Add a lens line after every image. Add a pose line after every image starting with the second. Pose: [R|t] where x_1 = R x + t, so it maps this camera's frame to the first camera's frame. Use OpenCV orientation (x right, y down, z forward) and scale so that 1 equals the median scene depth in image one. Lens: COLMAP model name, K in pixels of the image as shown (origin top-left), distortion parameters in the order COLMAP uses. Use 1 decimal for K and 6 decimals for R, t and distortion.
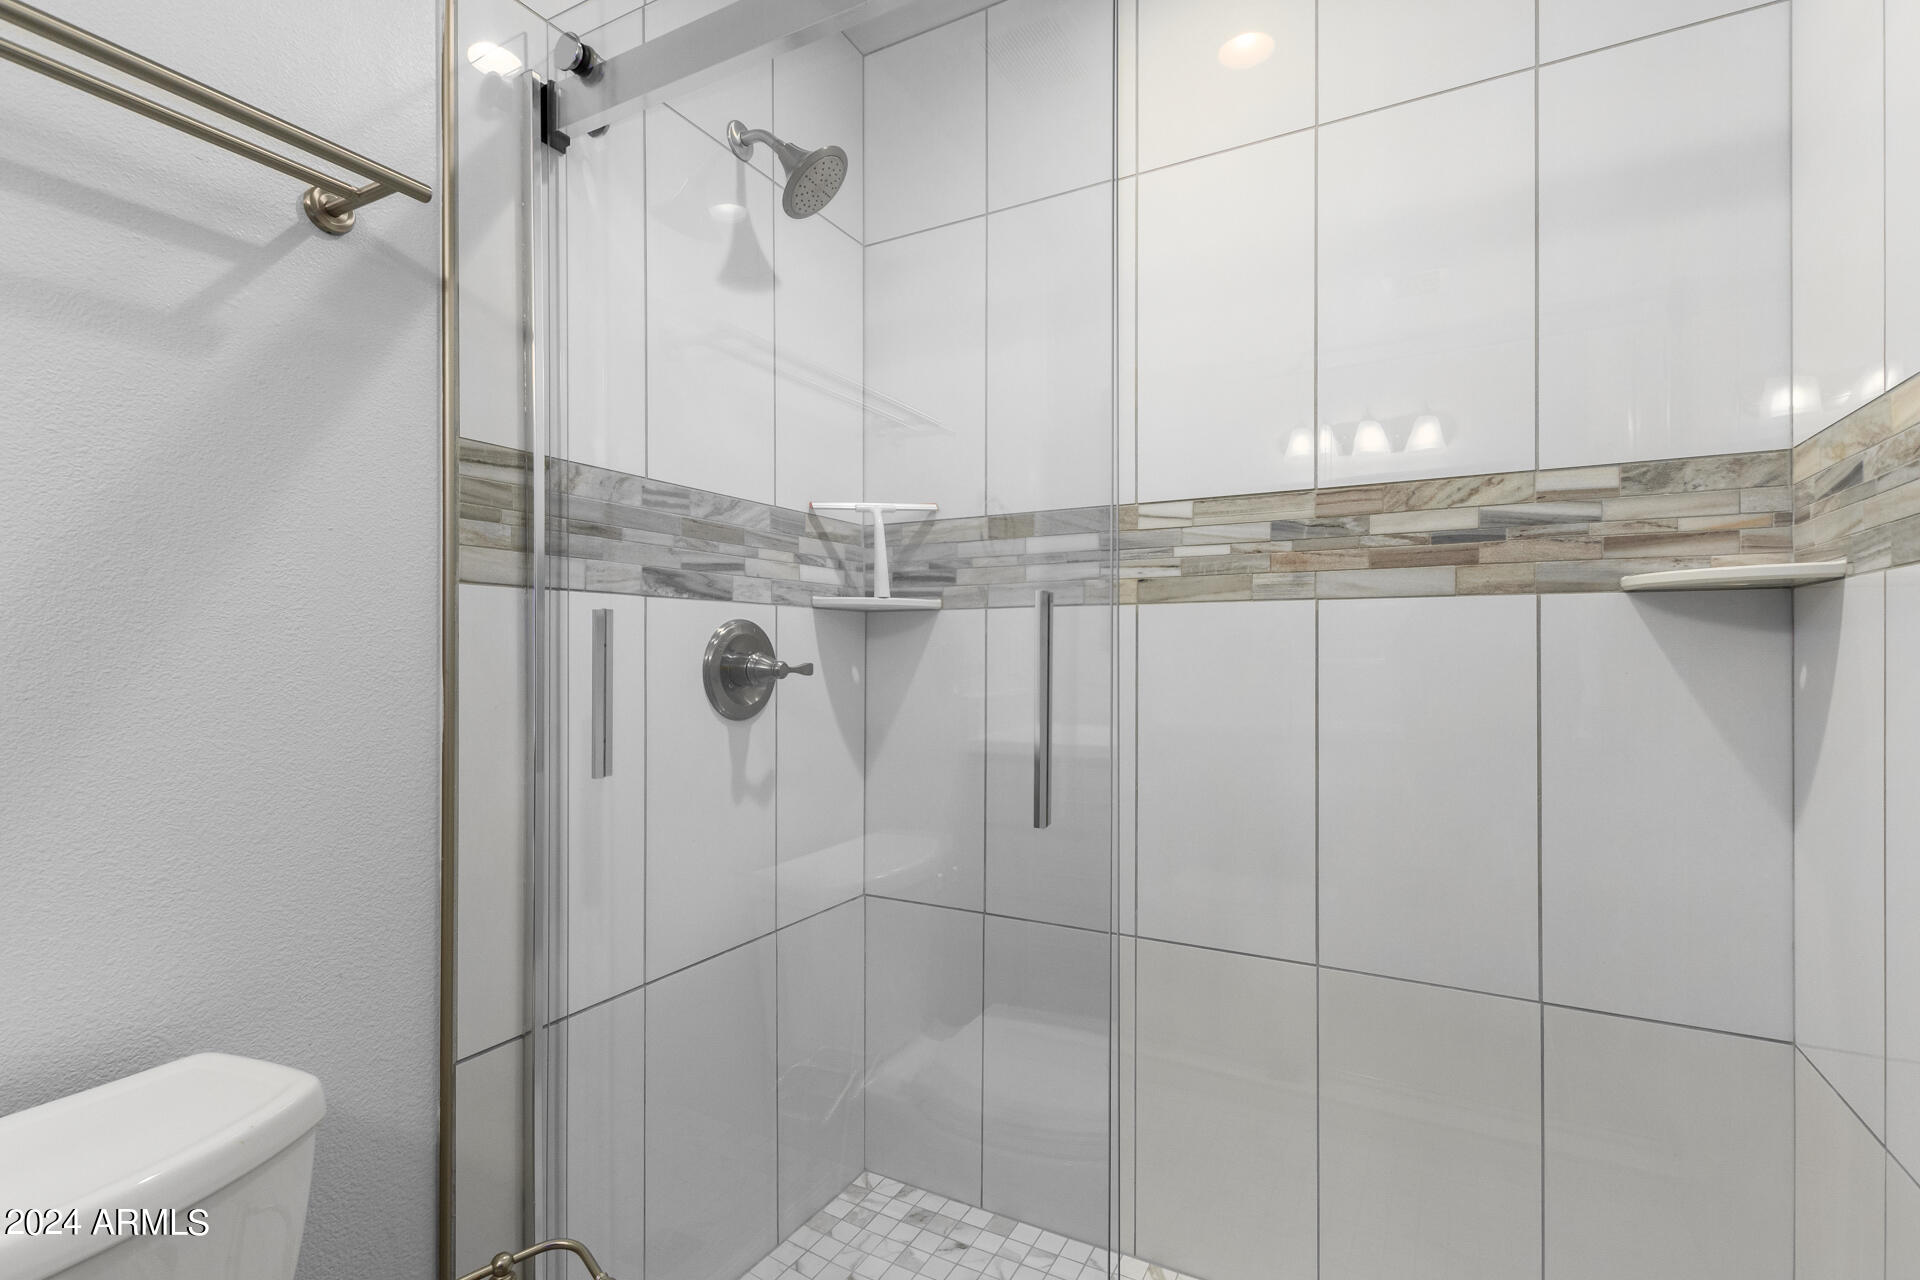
lens RADIAL K [[885.3, 0, 967.1], [0, 885.3, 644.6], [0, 0, 1]] dist [0.008739, -0.003103]
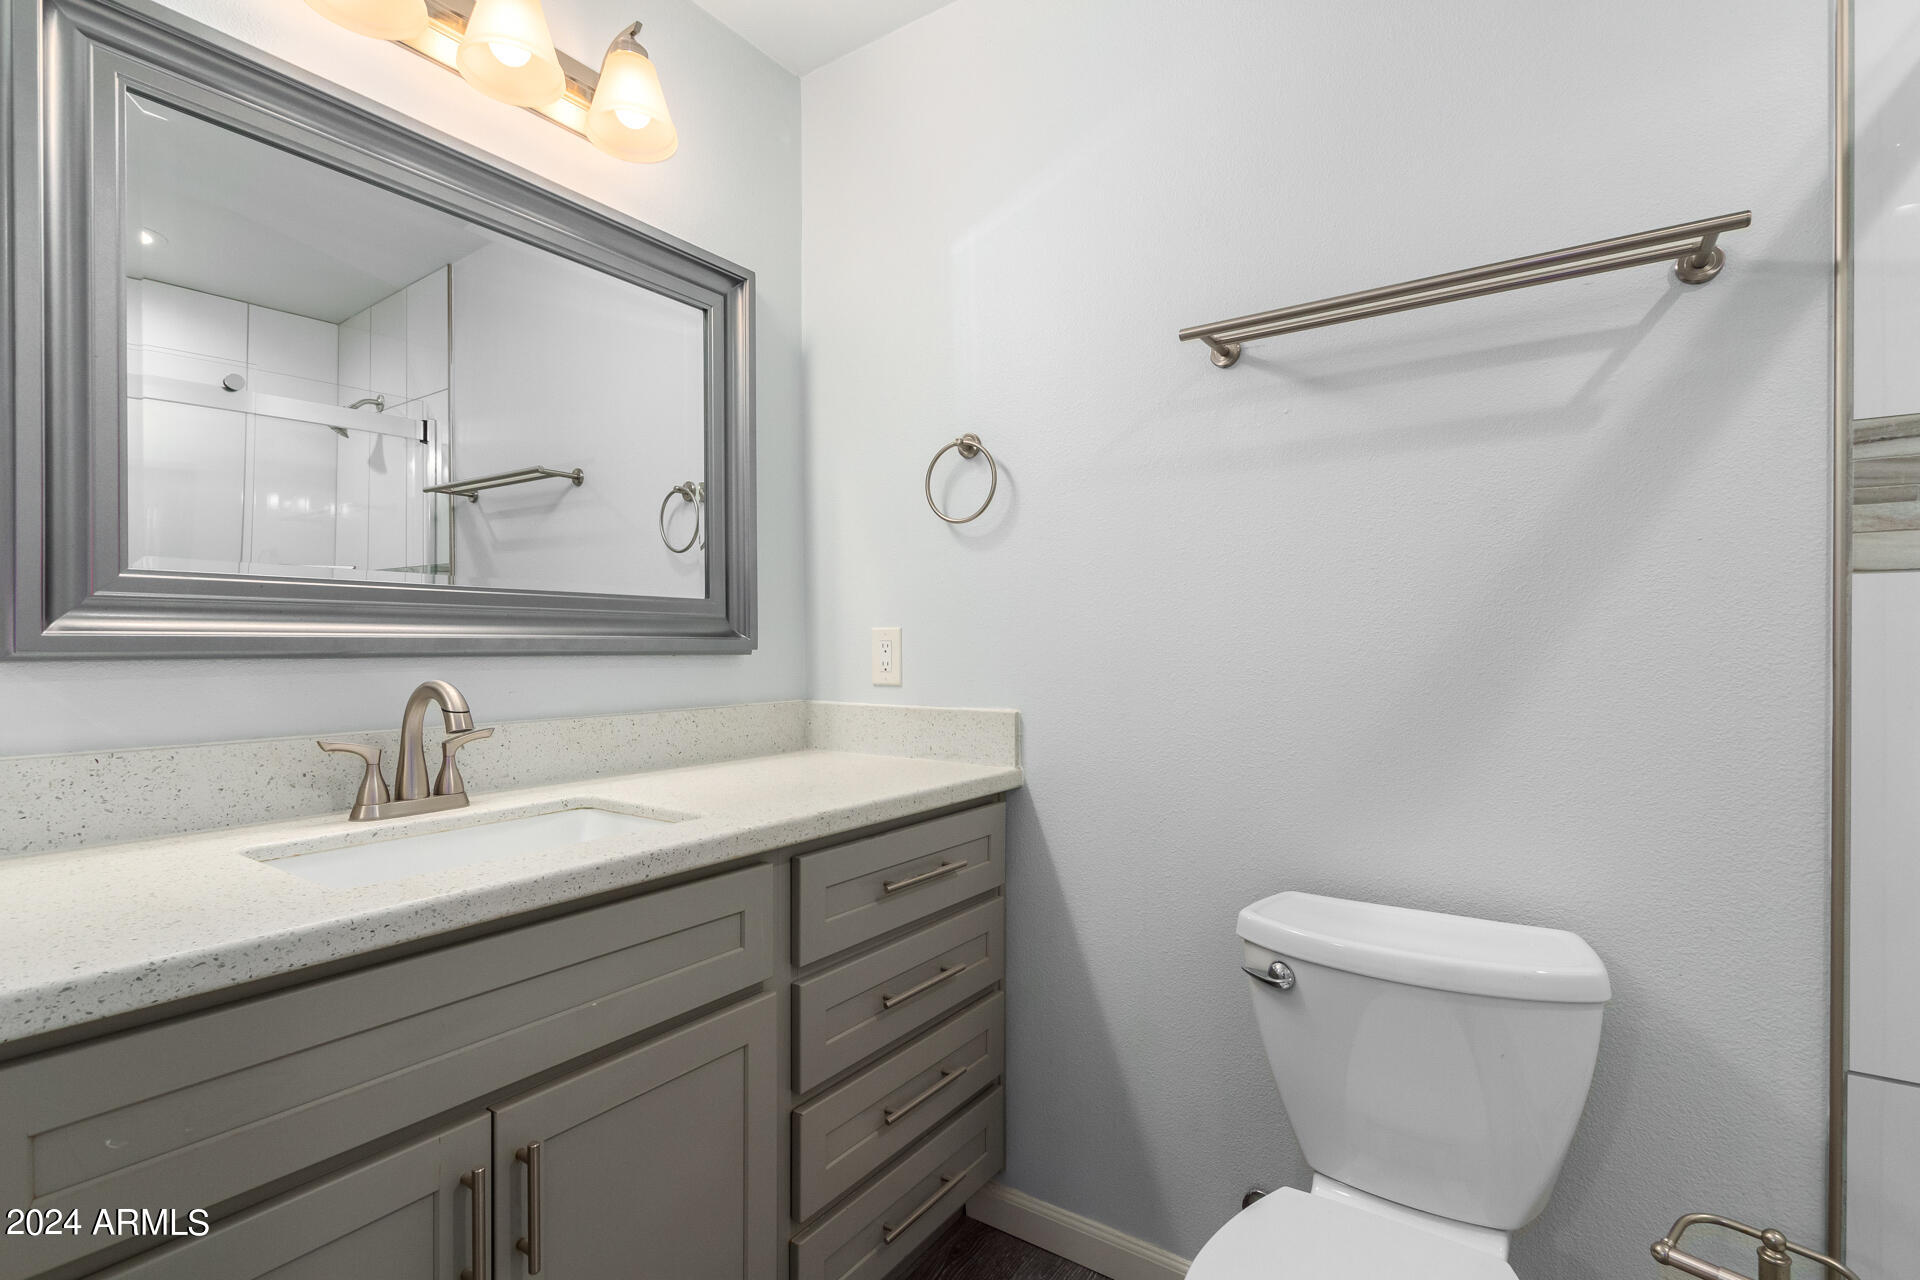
lens RADIAL K [[885.3, 0, 945.1], [0, 885.3, 642.8], [0, 0, 1]] dist [0.008739, -0.003103]
pose [[-0.093303, -0.008977, -0.995597, 0.472243], [0.005595, 0.999939, -0.009541, 0.009291], [0.995622, -0.006461, -0.093247, 0.117284]]
